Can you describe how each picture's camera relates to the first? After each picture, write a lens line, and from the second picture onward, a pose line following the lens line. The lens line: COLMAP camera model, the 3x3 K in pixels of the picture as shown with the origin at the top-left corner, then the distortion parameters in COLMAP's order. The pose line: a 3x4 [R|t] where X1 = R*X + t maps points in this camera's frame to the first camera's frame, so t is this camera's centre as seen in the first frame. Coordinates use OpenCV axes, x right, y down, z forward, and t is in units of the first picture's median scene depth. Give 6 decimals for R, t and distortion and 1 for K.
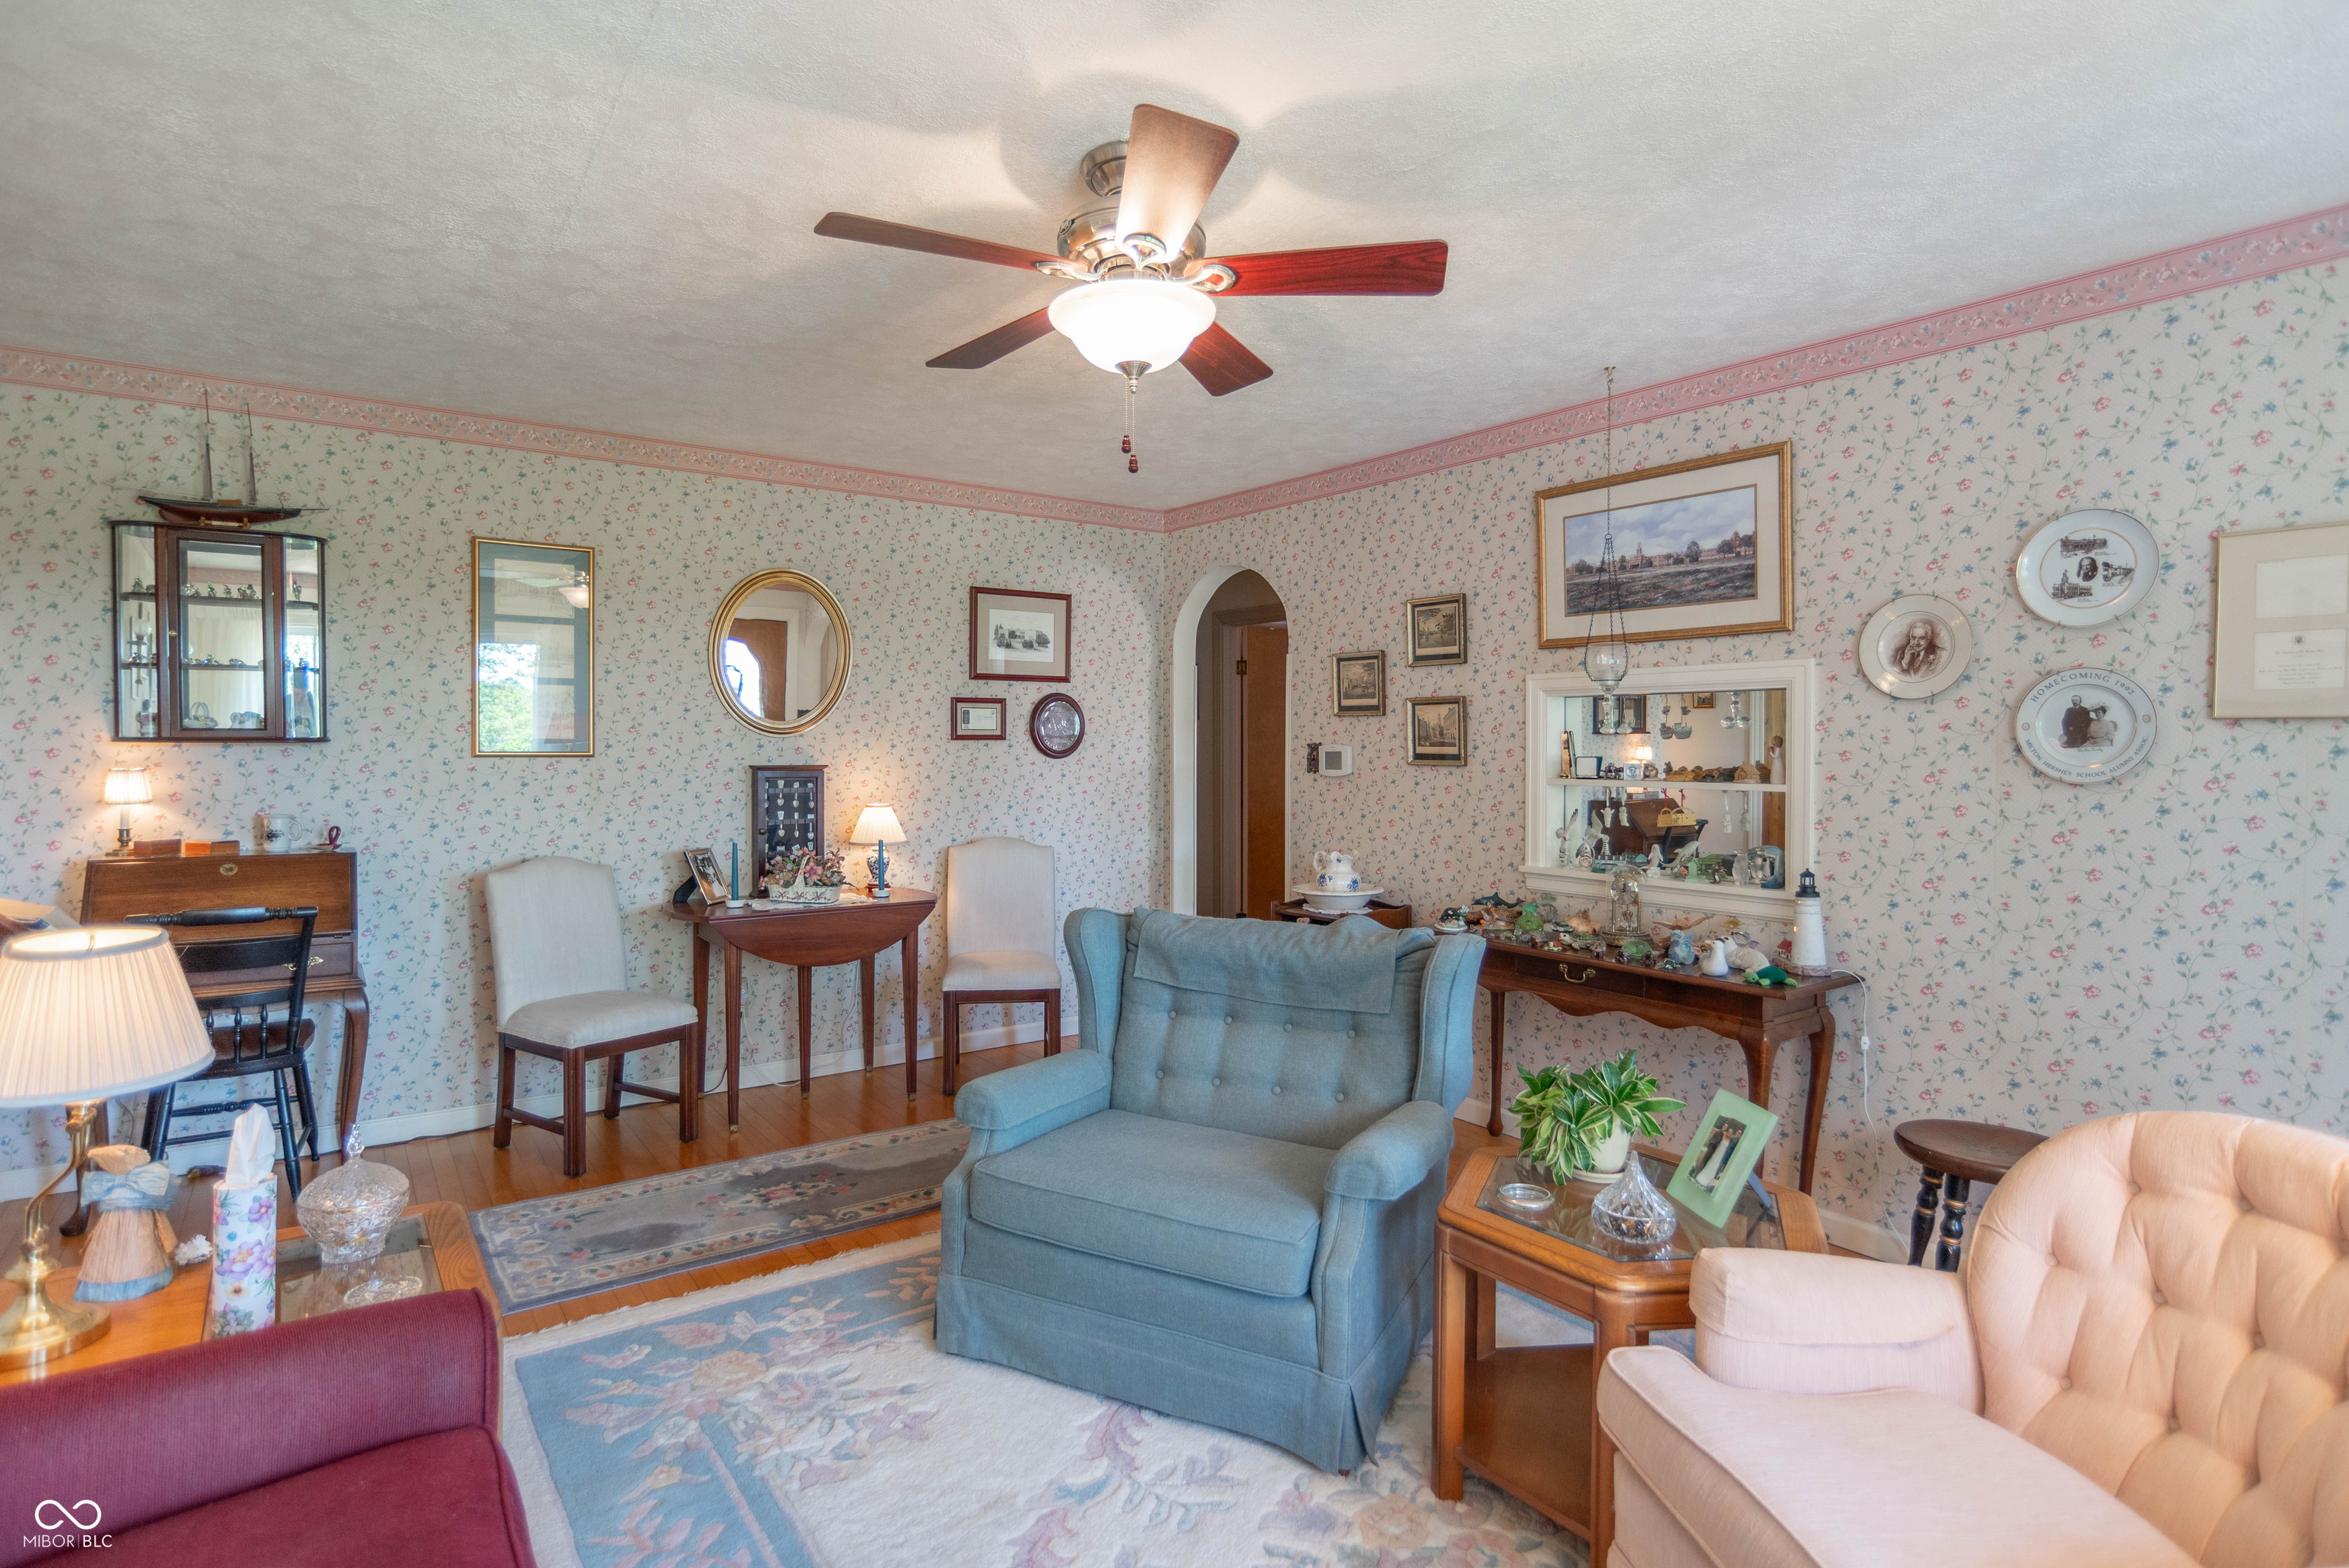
lens RADIAL K [[1193.2, 0, 1210.2], [0, 1193.2, 769.6], [0, 0, 1]] dist [-0.019807, 0.010199]
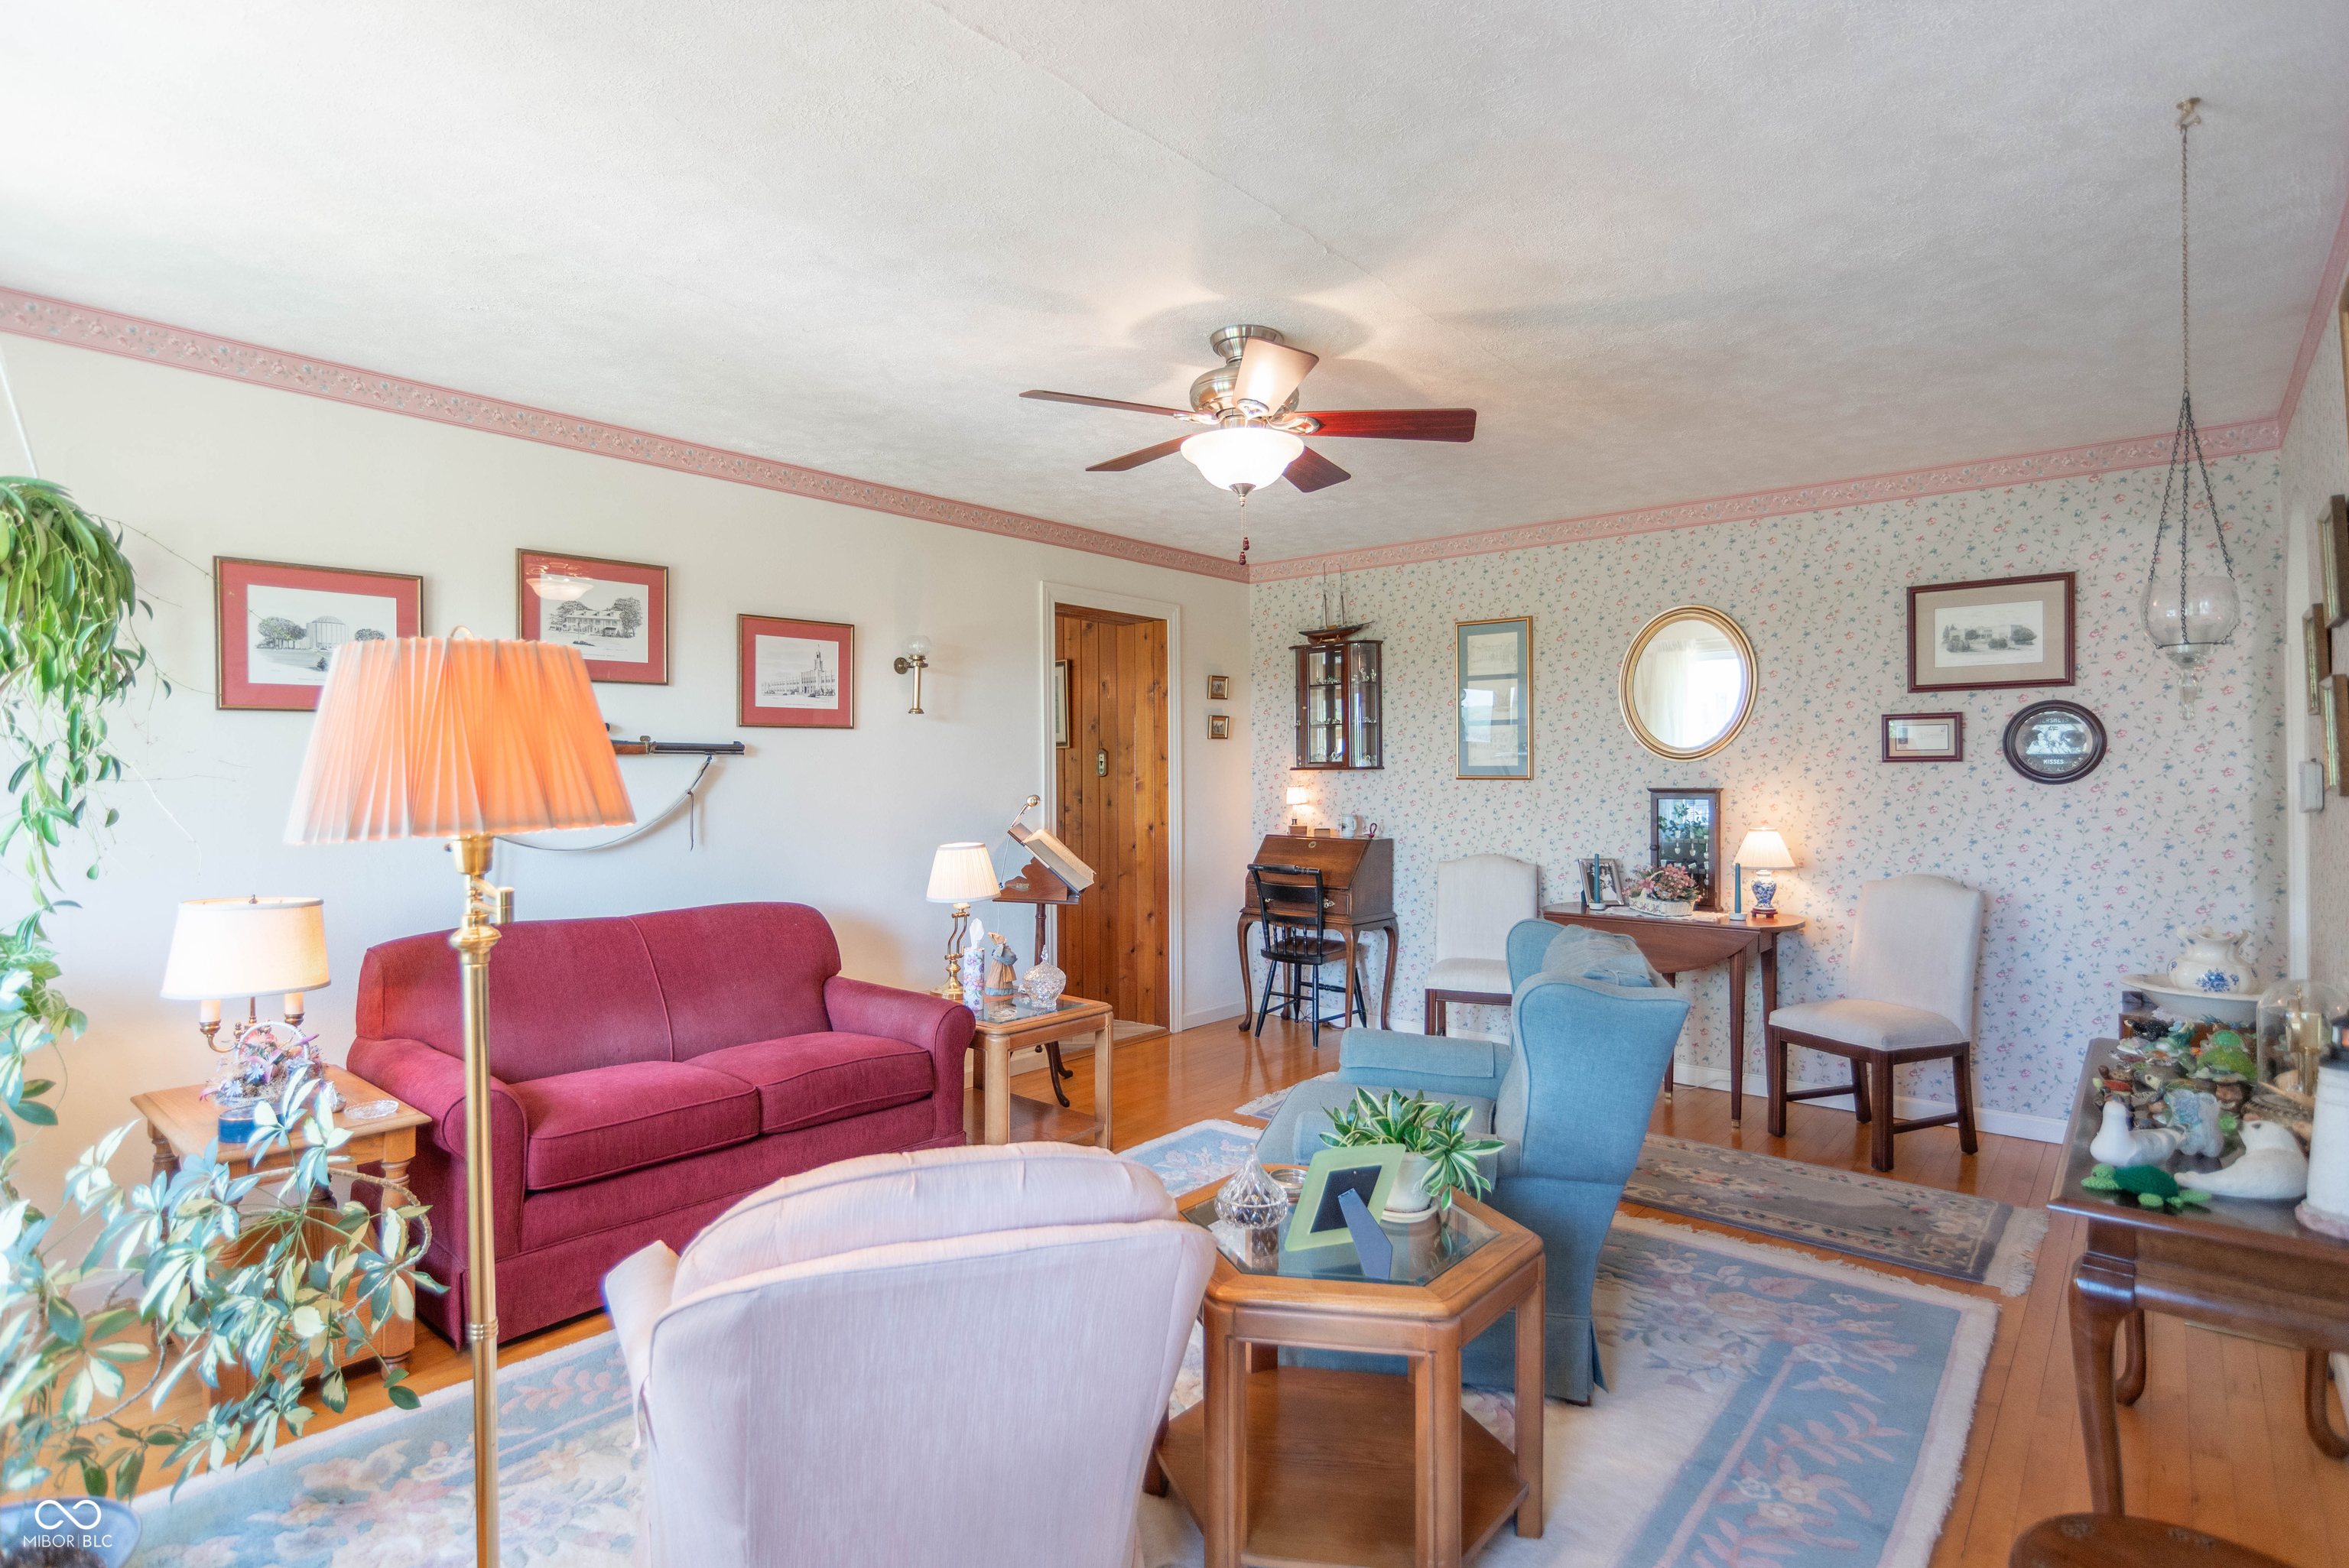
lens RADIAL K [[1193.2, 0, 1167.0], [0, 1193.2, 775.8], [0, 0, 1]] dist [-0.019807, 0.010199]
pose [[0.221749, 0.002838, -0.975100, 0.695712], [-0.010731, 0.999942, 0.000470, -0.012258], [0.975045, 0.010359, 0.221767, 0.361439]]
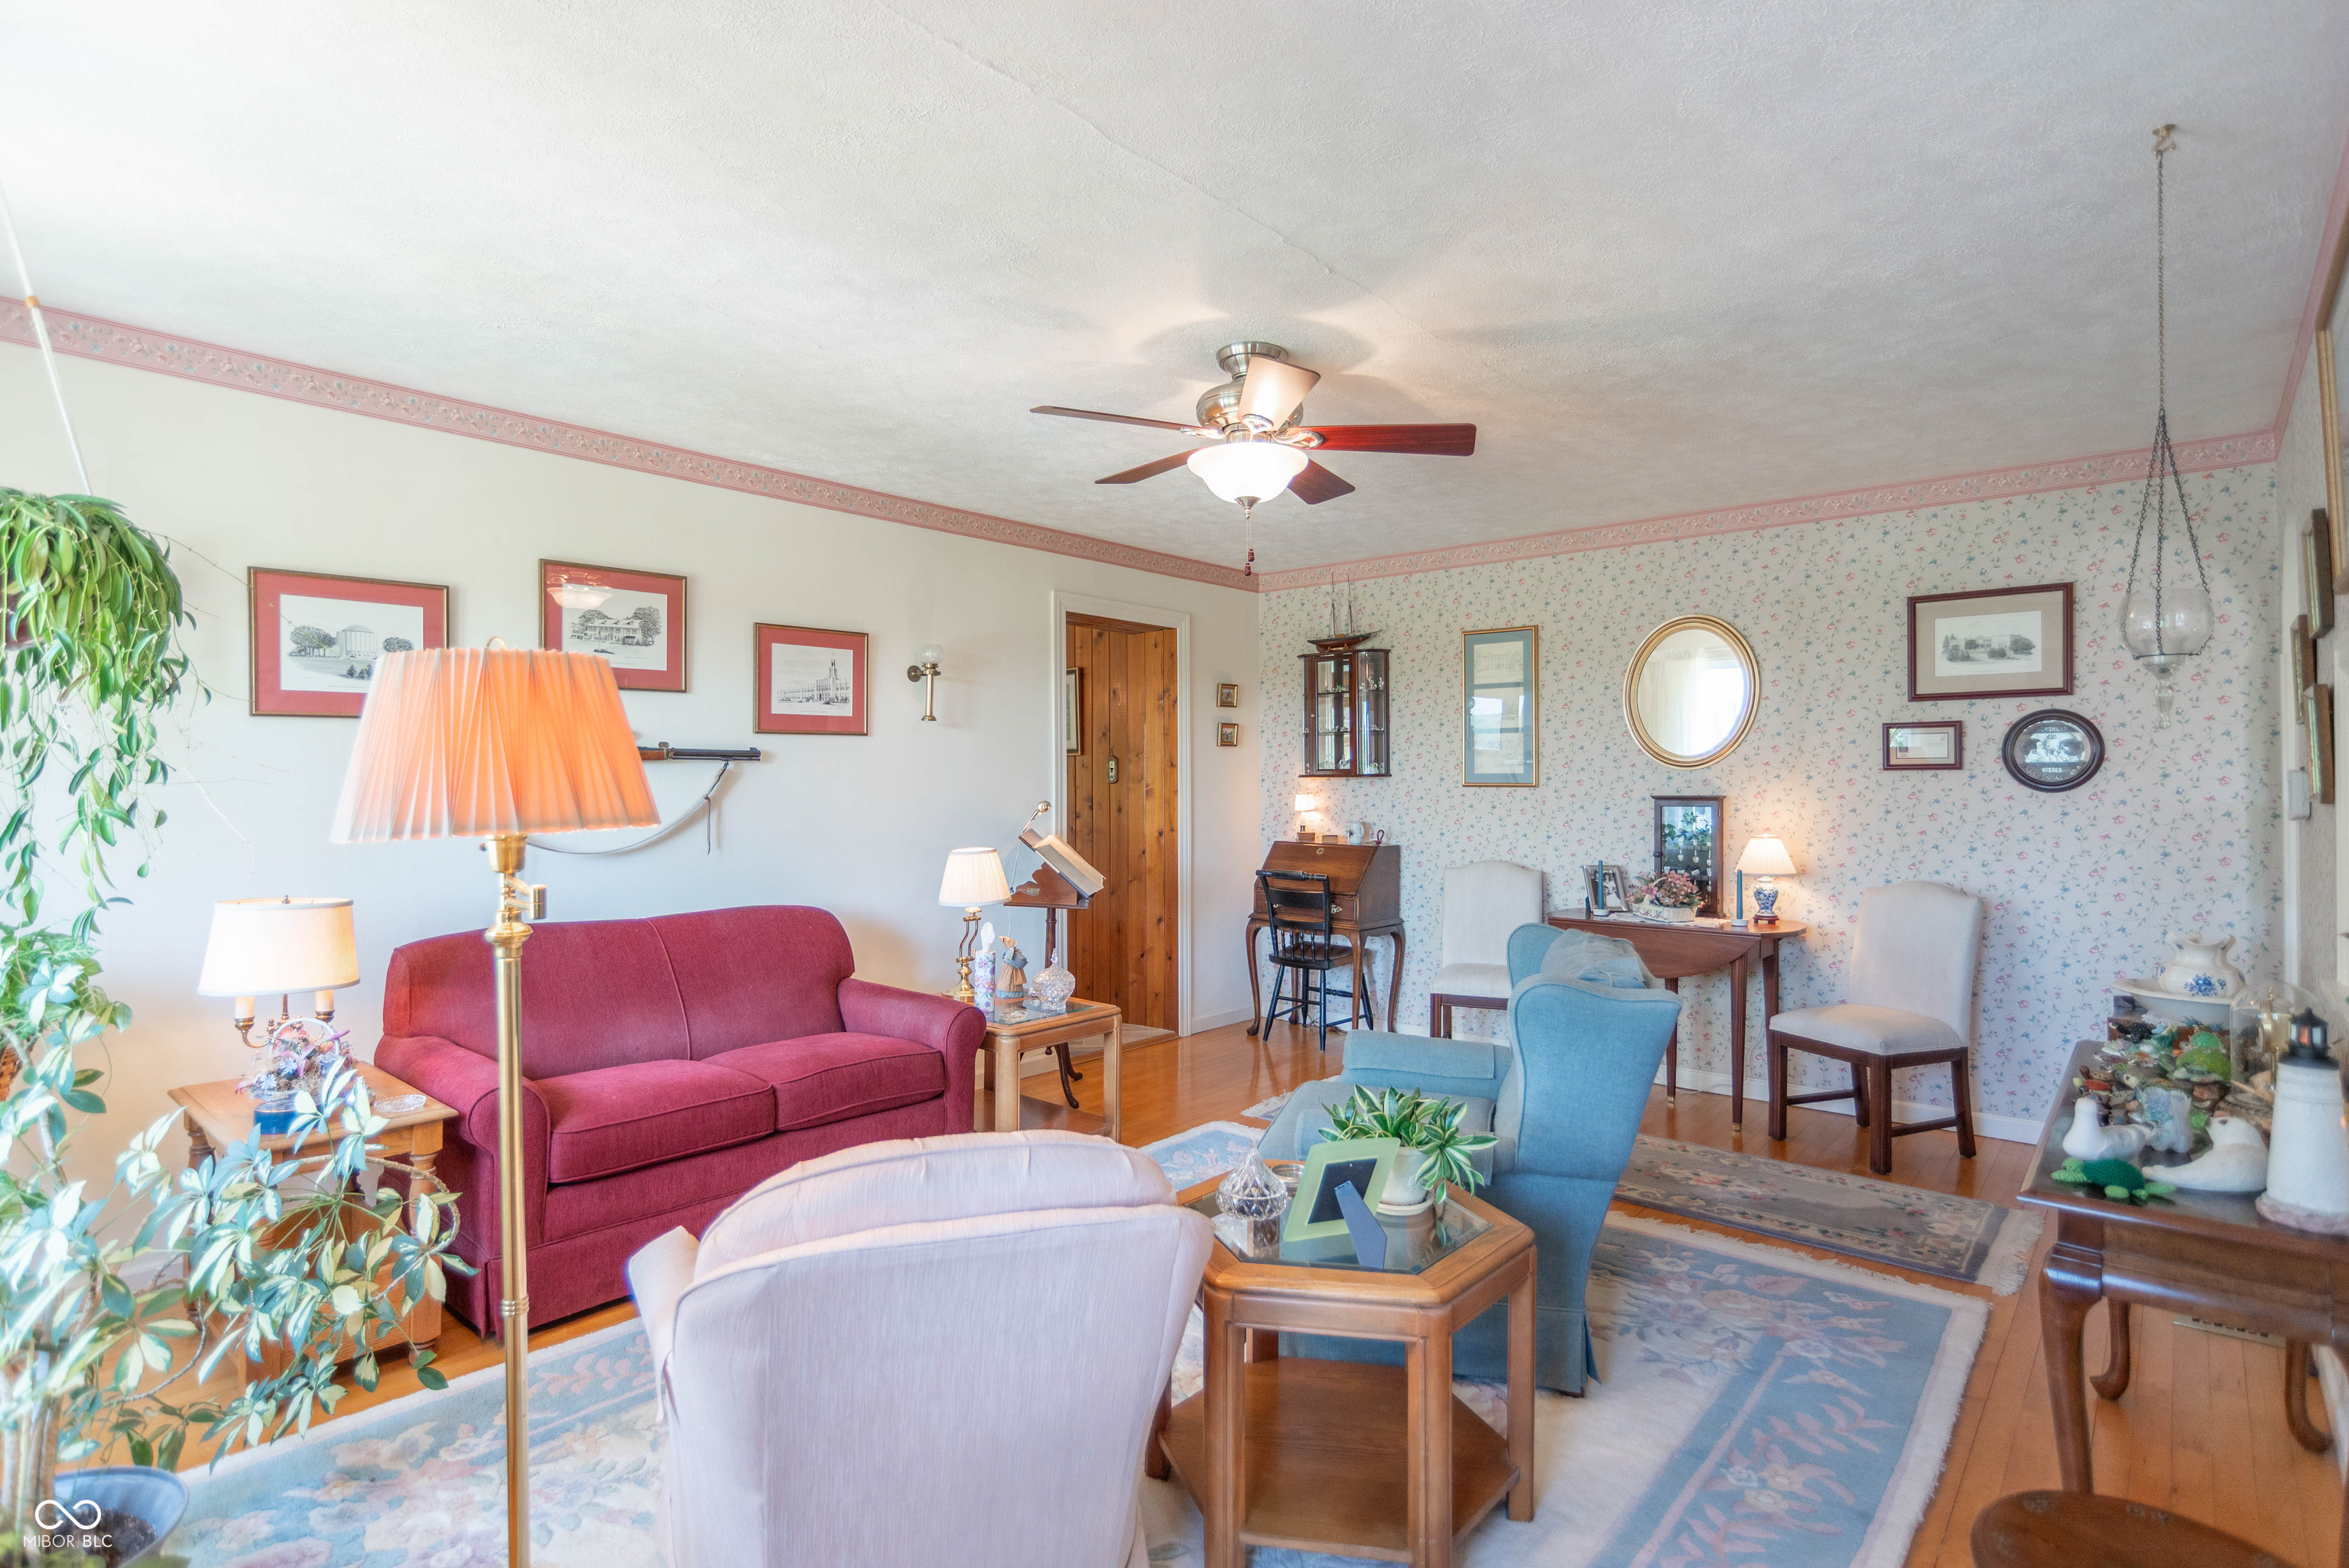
lens RADIAL K [[1193.2, 0, 1171.5], [0, 1193.2, 778.9], [0, 0, 1]] dist [-0.019807, 0.010199]
pose [[0.214946, -0.000382, -0.976626, 0.713813], [-0.012619, 0.999915, -0.003169, -0.011346], [0.976544, 0.013005, 0.214923, 0.361644]]
